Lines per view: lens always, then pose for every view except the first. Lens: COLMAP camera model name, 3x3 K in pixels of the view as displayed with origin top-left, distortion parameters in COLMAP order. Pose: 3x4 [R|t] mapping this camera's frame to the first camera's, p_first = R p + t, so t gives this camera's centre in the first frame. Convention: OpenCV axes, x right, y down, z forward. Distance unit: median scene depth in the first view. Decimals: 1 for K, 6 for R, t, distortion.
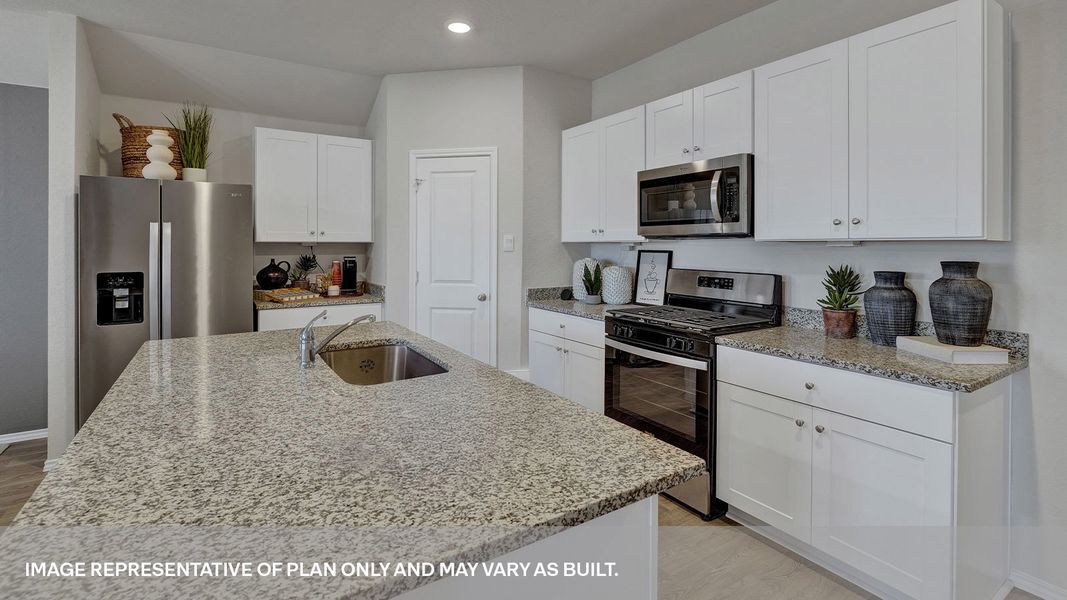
lens RADIAL K [[478.6, 0, 530.3], [0, 478.6, 244.9], [0, 0, 1]] dist [0.000166, -0.000010]
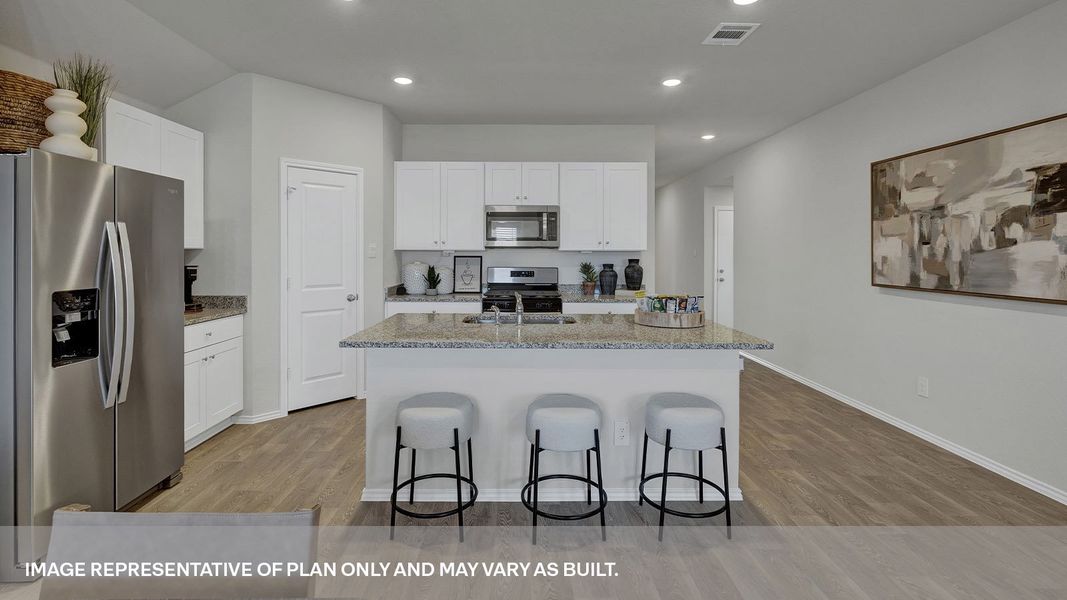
lens RADIAL K [[478.4, 0, 513.2], [0, 478.4, 254.3], [0, 0, 1]] dist [-0.001864, 0.000276]
pose [[0.557384, -0.002207, 0.830252, -1.001459], [-0.002826, 0.999986, 0.004556, -0.001065], [-0.830250, -0.004886, 0.557370, 0.050666]]
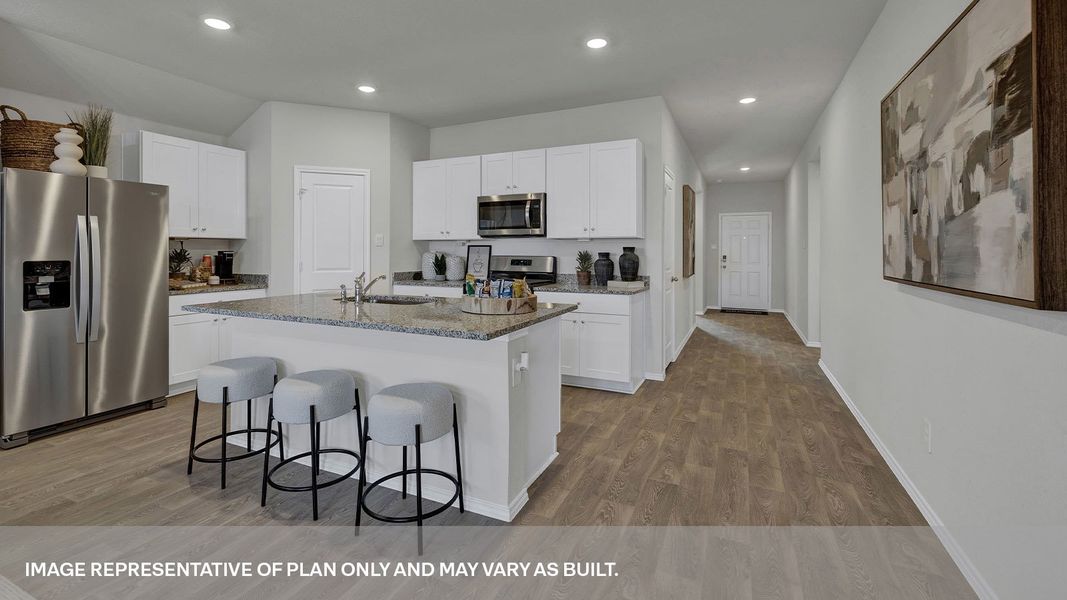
lens RADIAL K [[444.2, 0, 521.2], [0, 444.2, 250.7], [0, 0, 1]] dist [0.002634, 0.000098]
pose [[0.856920, 0.000068, 0.515449, -0.423886], [0.000233, 1.000000, -0.000518, 0.033307], [-0.515449, 0.000564, 0.856920, -0.373433]]
